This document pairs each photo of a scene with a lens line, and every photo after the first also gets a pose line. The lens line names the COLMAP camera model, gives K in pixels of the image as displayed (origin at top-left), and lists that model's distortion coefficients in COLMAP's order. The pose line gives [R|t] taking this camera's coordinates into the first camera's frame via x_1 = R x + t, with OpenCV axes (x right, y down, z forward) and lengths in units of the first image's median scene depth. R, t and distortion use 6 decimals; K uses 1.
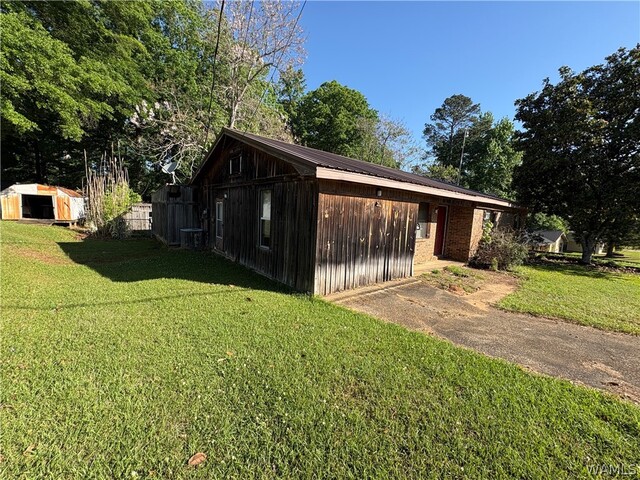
lens RADIAL K [[254.4, 0, 320.5], [0, 254.4, 240.7], [0, 0, 1]] dist [-0.001470, 0.000515]
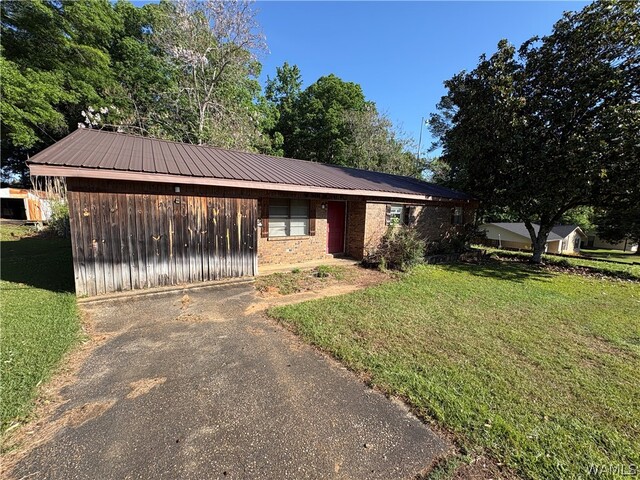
lens RADIAL K [[254.4, 0, 320.6], [0, 254.4, 240.8], [0, 0, 1]] dist [-0.001470, 0.000515]
pose [[0.994756, -0.004340, -0.102180, 0.502105], [0.005663, 0.999904, 0.012665, -0.001026], [0.102116, -0.013178, 0.994685, 0.056771]]
